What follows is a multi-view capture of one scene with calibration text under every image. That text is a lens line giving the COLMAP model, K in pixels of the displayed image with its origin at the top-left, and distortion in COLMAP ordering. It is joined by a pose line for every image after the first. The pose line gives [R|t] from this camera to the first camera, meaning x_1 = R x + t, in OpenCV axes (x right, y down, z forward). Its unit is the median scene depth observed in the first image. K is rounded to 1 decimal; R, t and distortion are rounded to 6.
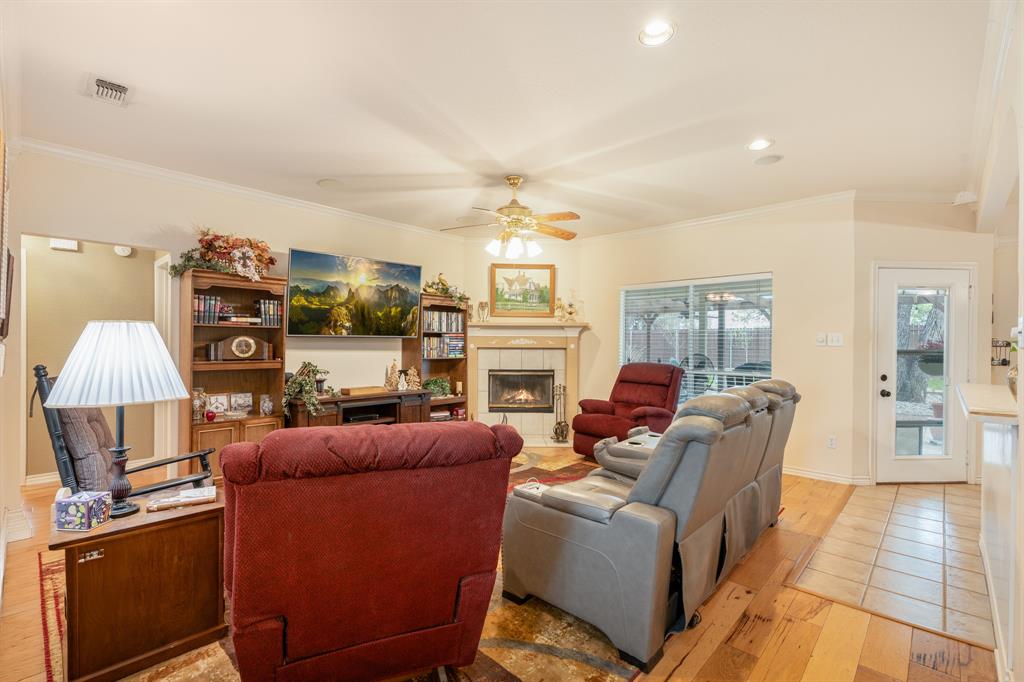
lens RADIAL K [[458.0, 0, 507.5], [0, 458.0, 348.6], [0, 0, 1]] dist [0.006626, -0.003436]
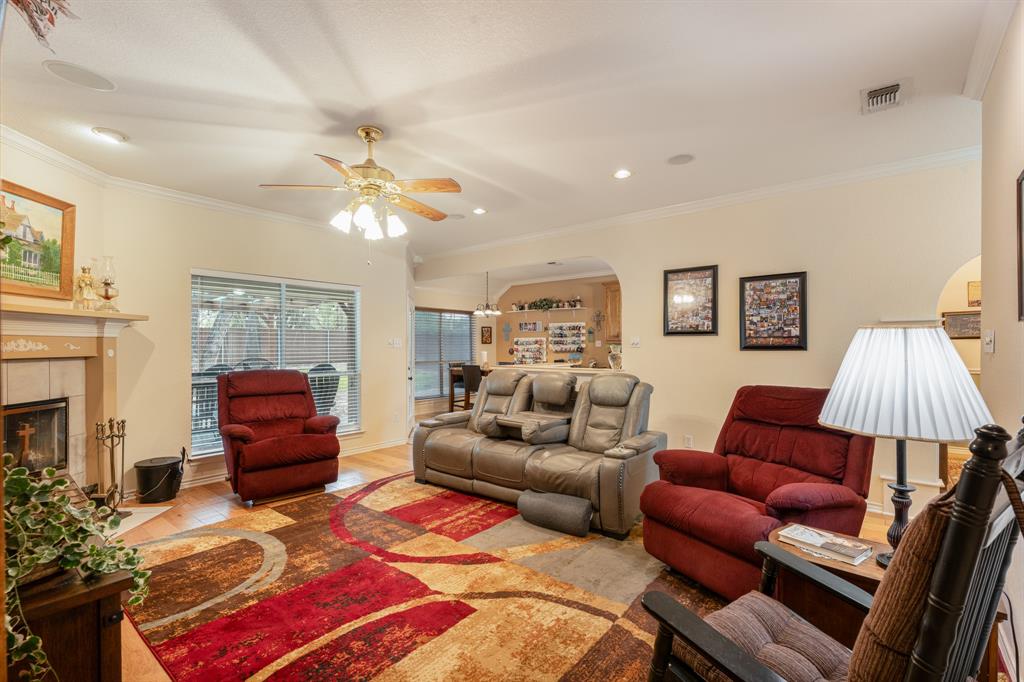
lens RADIAL K [[458.0, 0, 508.2], [0, 458.0, 346.1], [0, 0, 1]] dist [0.006626, -0.003436]
pose [[-0.053741, -0.006495, 0.998534, -0.587063], [0.016810, 0.999831, 0.007408, -0.012287], [-0.998413, 0.017184, -0.053623, 0.631653]]
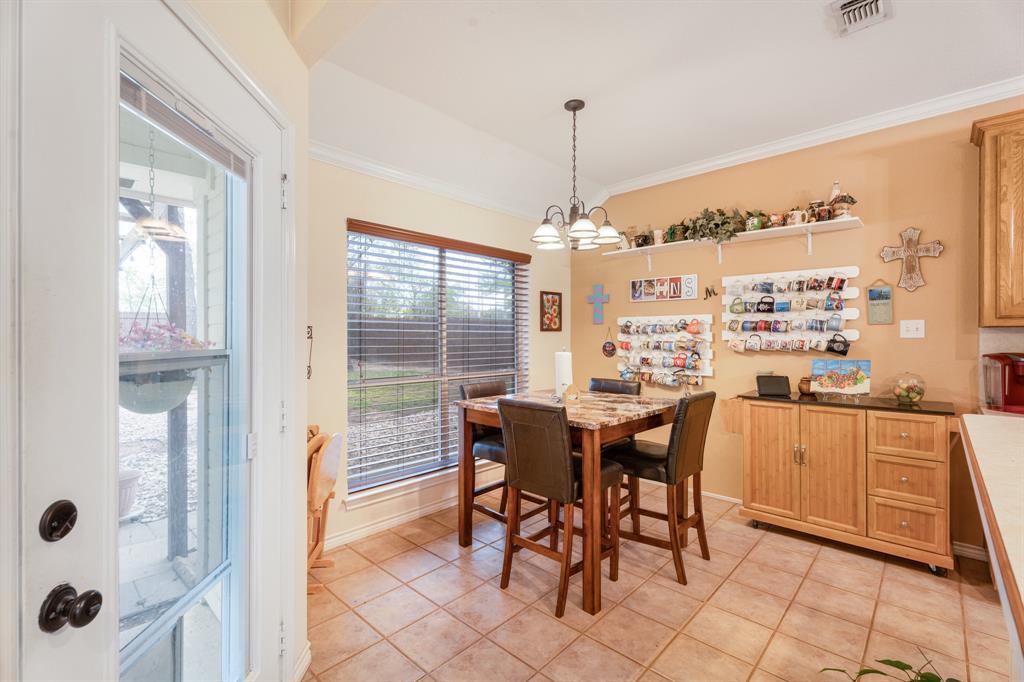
lens RADIAL K [[458.0, 0, 510.1], [0, 458.0, 337.6], [0, 0, 1]] dist [0.006626, -0.003436]
pose [[0.005516, -0.009553, 0.999939, 0.527635], [0.017802, 0.999797, 0.009453, -0.006365], [-0.999826, 0.017749, 0.005685, 0.691151]]
